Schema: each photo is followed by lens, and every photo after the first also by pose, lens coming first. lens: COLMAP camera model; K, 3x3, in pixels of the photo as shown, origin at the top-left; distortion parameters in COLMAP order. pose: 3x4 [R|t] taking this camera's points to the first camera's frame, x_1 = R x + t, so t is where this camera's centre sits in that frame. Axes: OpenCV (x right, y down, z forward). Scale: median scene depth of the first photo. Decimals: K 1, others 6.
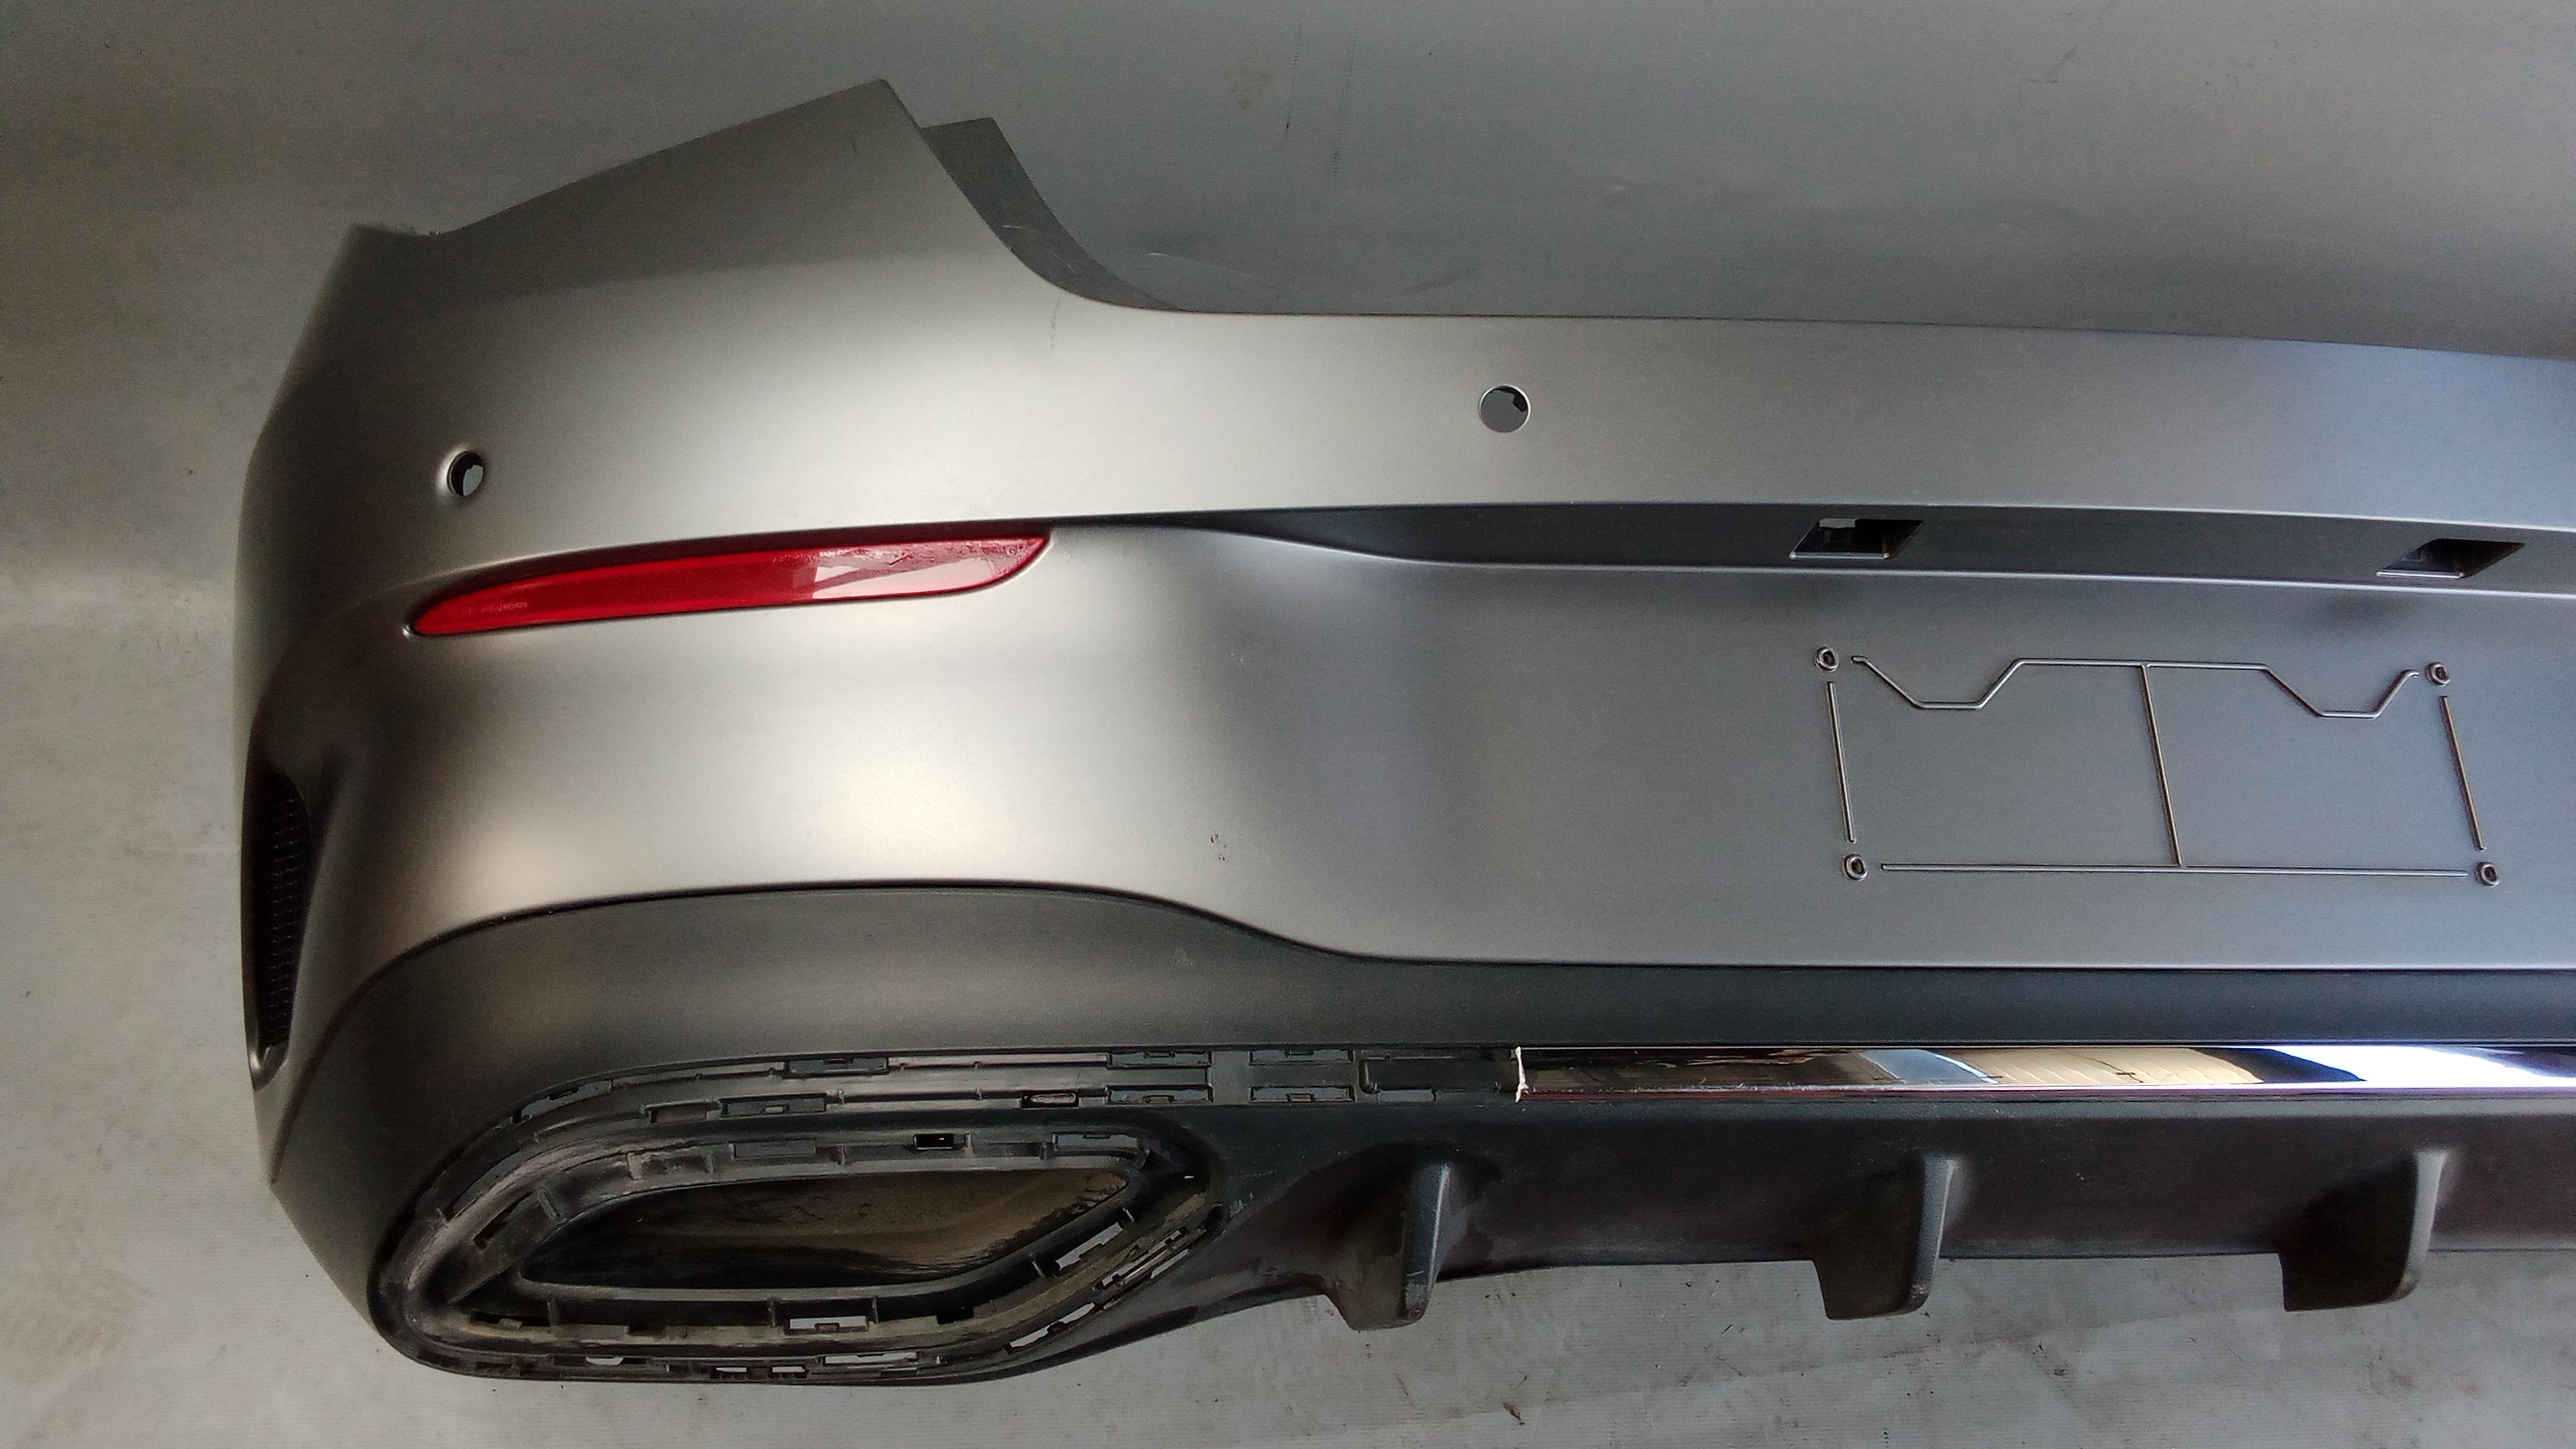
lens RADIAL K [[1989.2, 0, 1315.0], [0, 1989.2, 684.3], [0, 0, 1]] dist [0.037527, -0.068764]
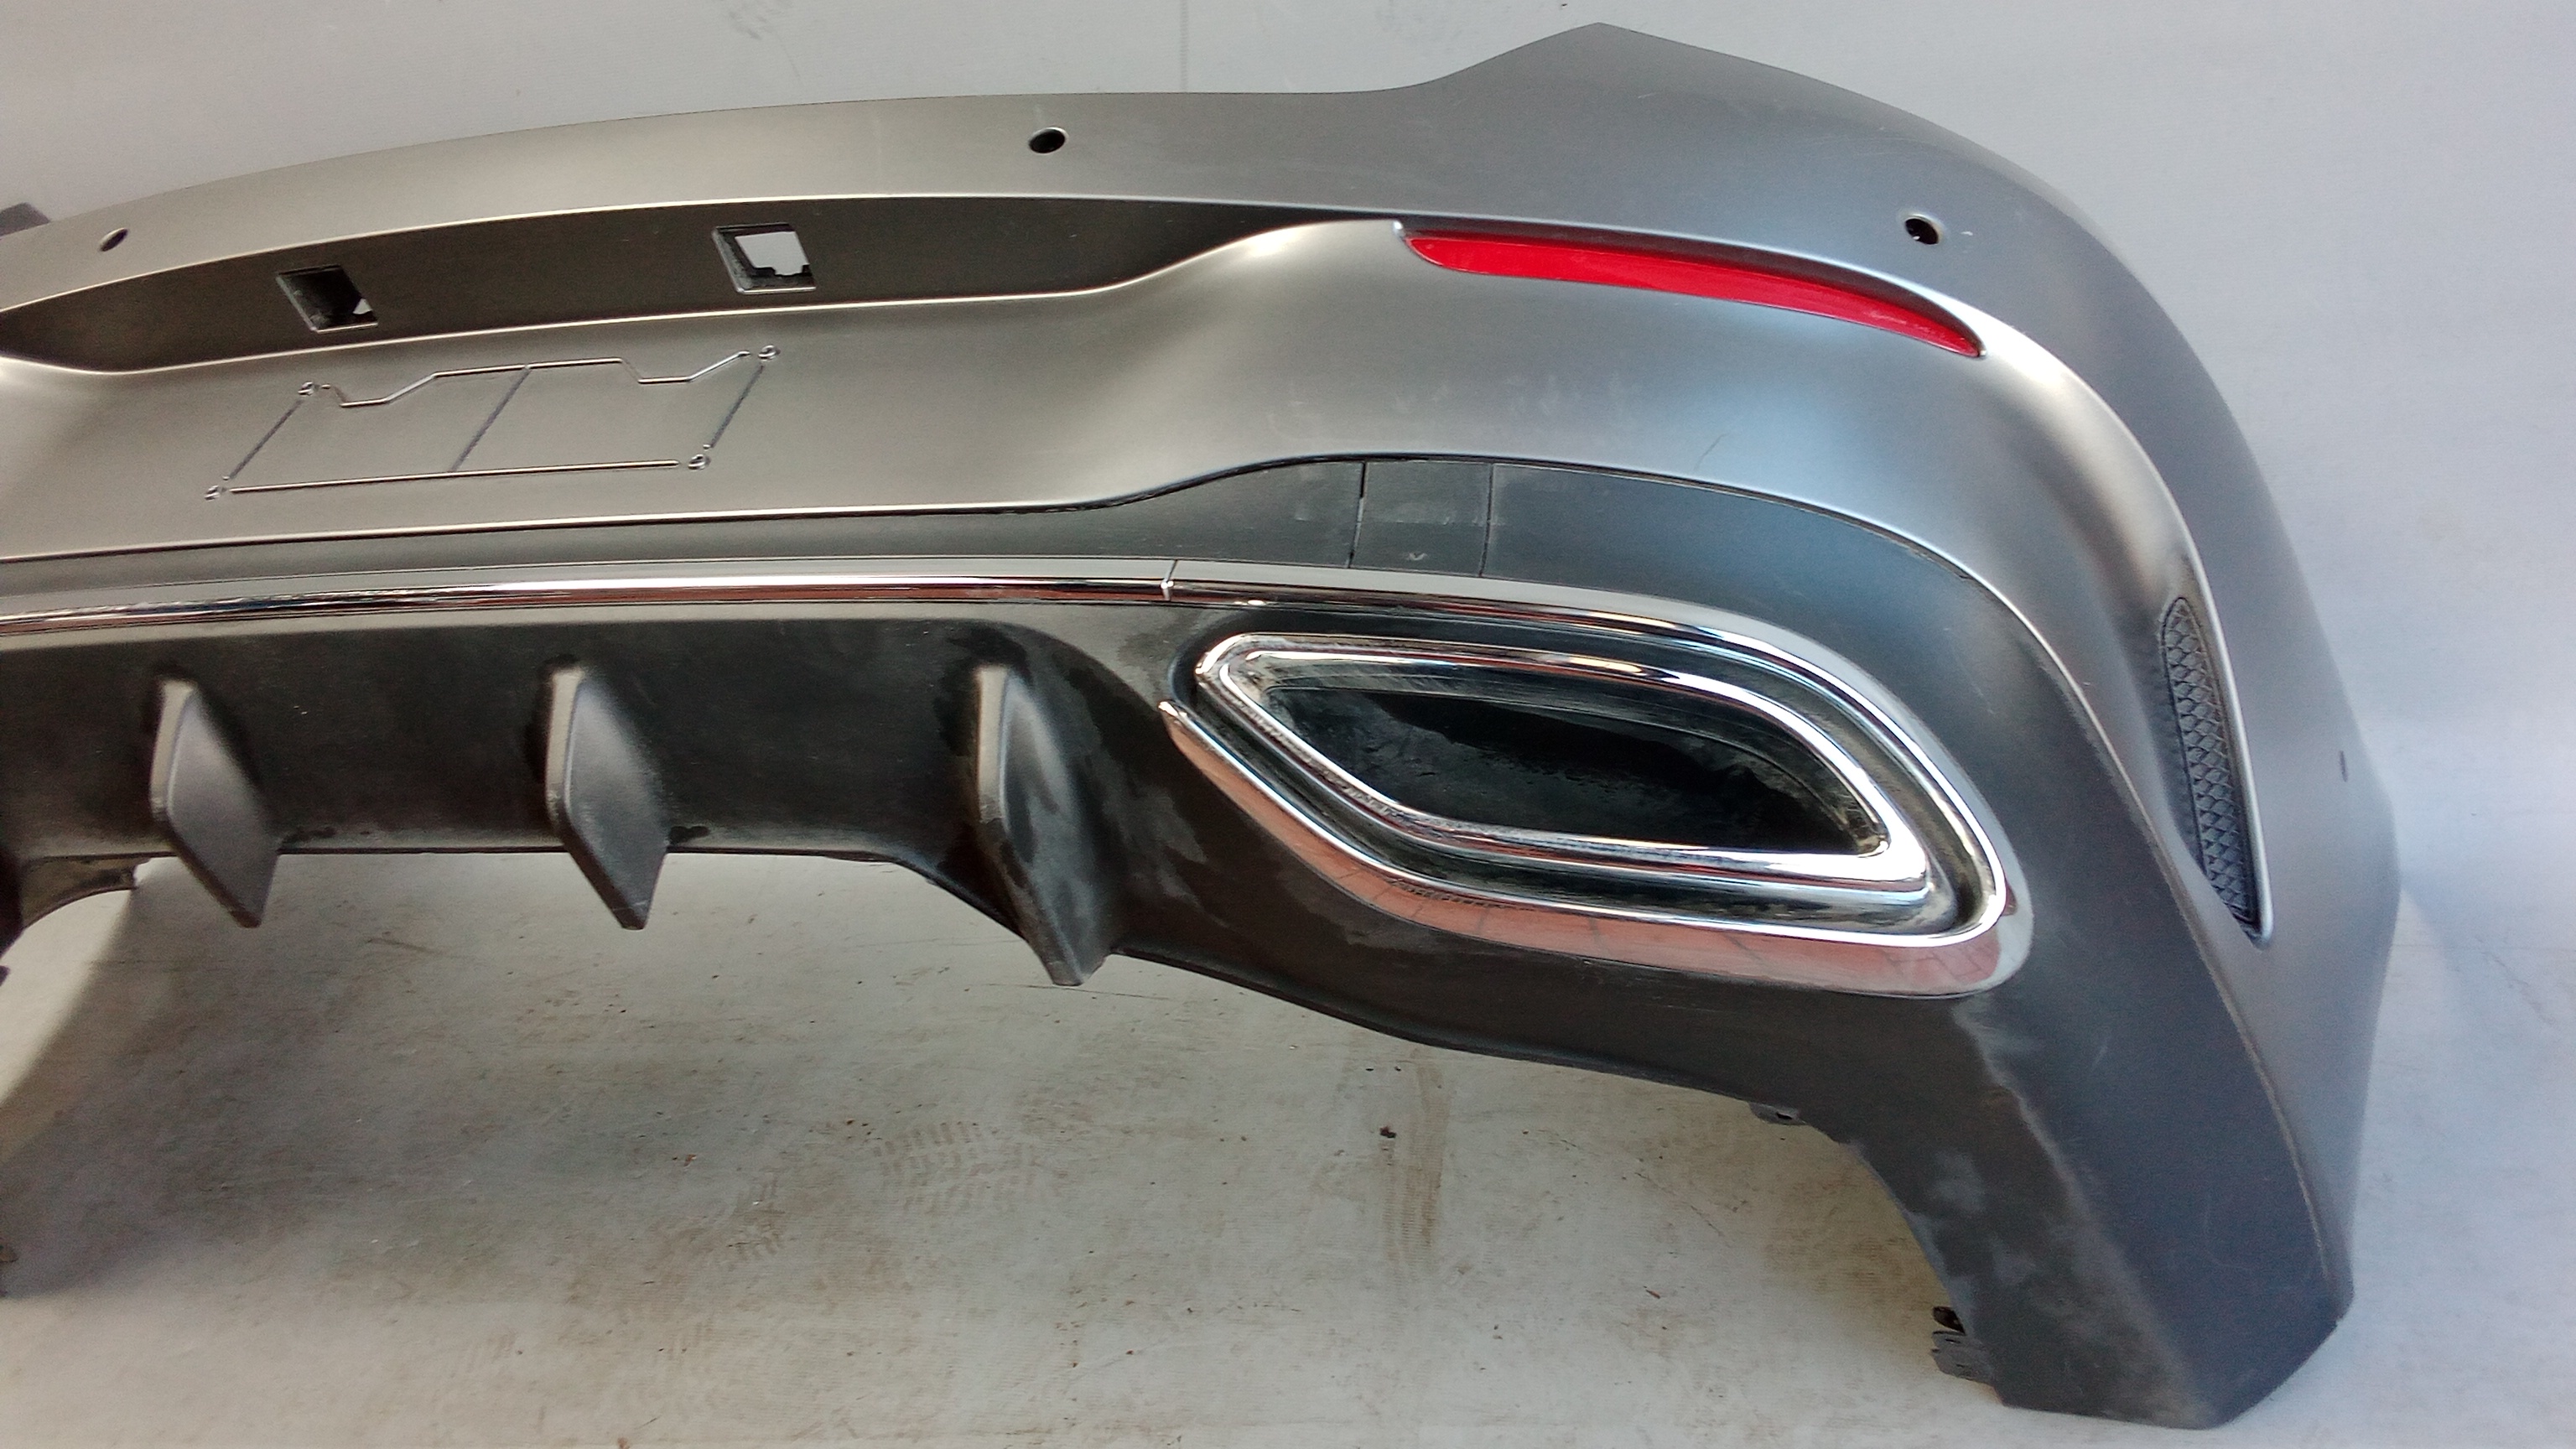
lens RADIAL K [[1989.2, 0, 1320.2], [0, 1989.2, 726.9], [0, 0, 1]] dist [0.037527, -0.068764]
pose [[0.926714, -0.096795, -0.363087, 0.804741], [-0.064615, 0.910813, -0.407732, 0.415500], [0.370170, 0.401312, 0.837808, 0.150497]]
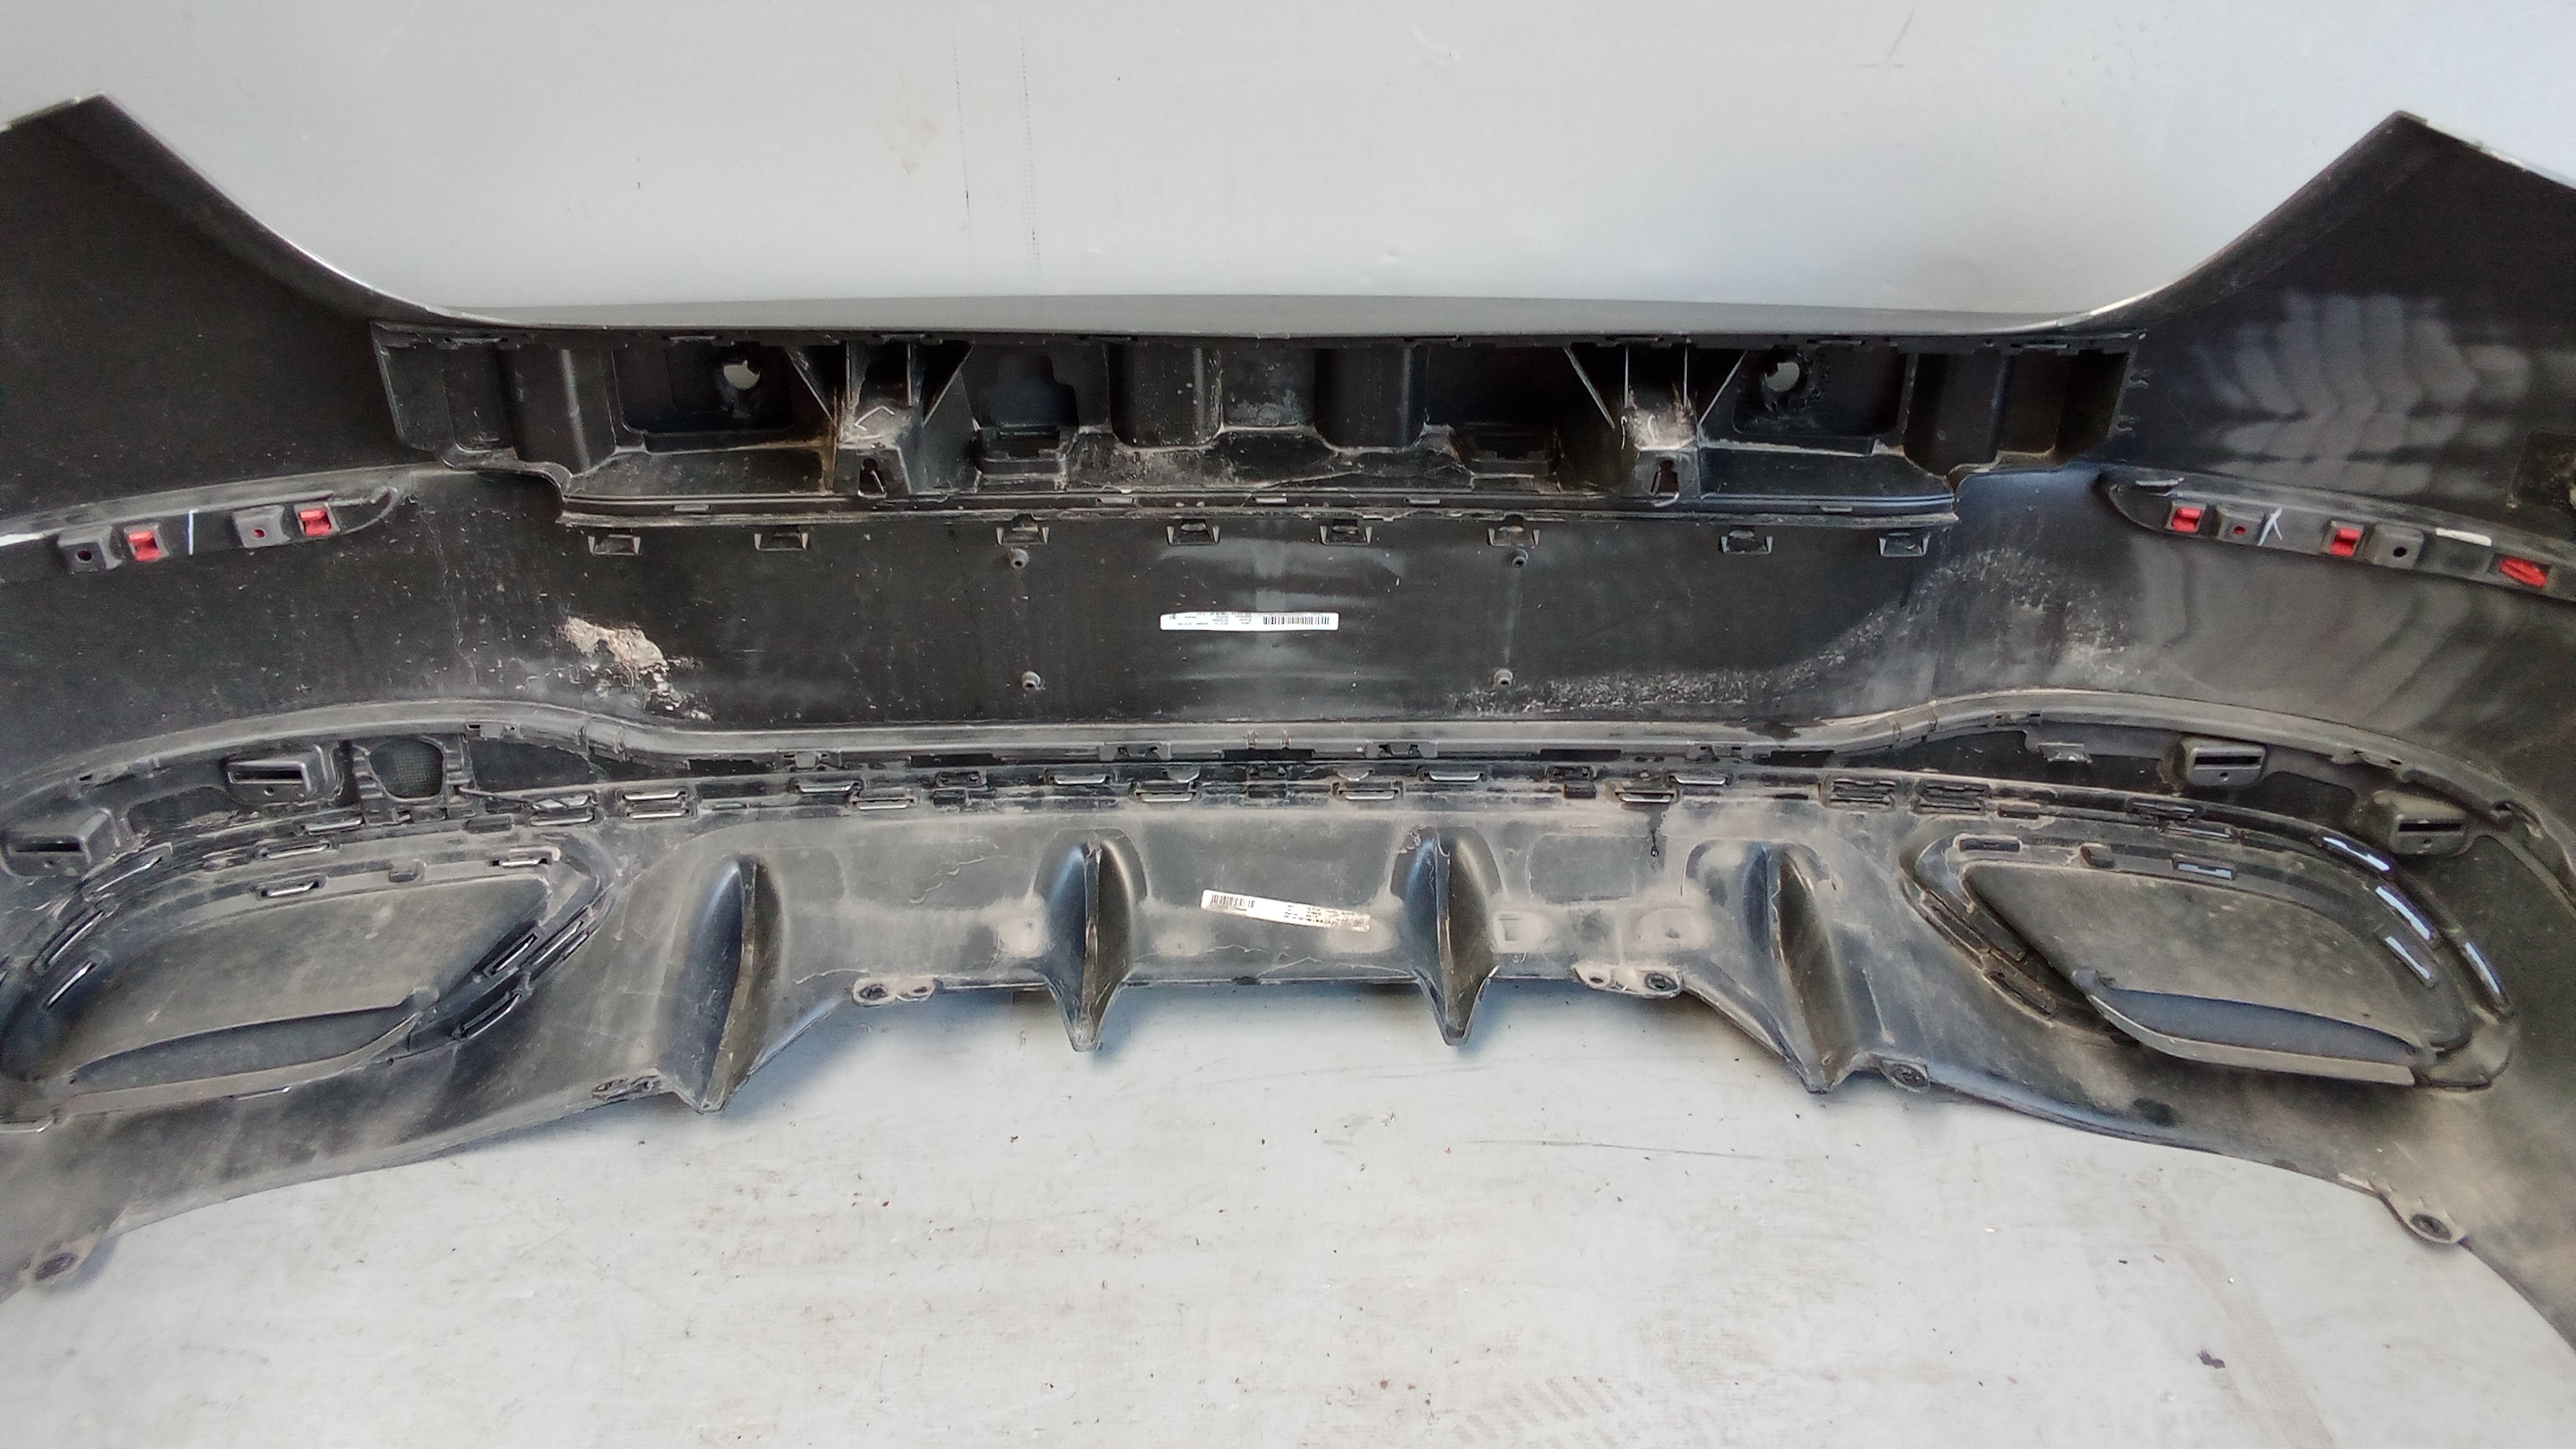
lens RADIAL K [[1989.2, 0, 1312.5], [0, 1989.2, 714.6], [0, 0, 1]] dist [0.037527, -0.068764]
pose [[0.995440, -0.074573, -0.059478, 0.154646], [0.047296, 0.927361, -0.371167, 0.216907], [0.082837, 0.366662, 0.926659, 0.310932]]
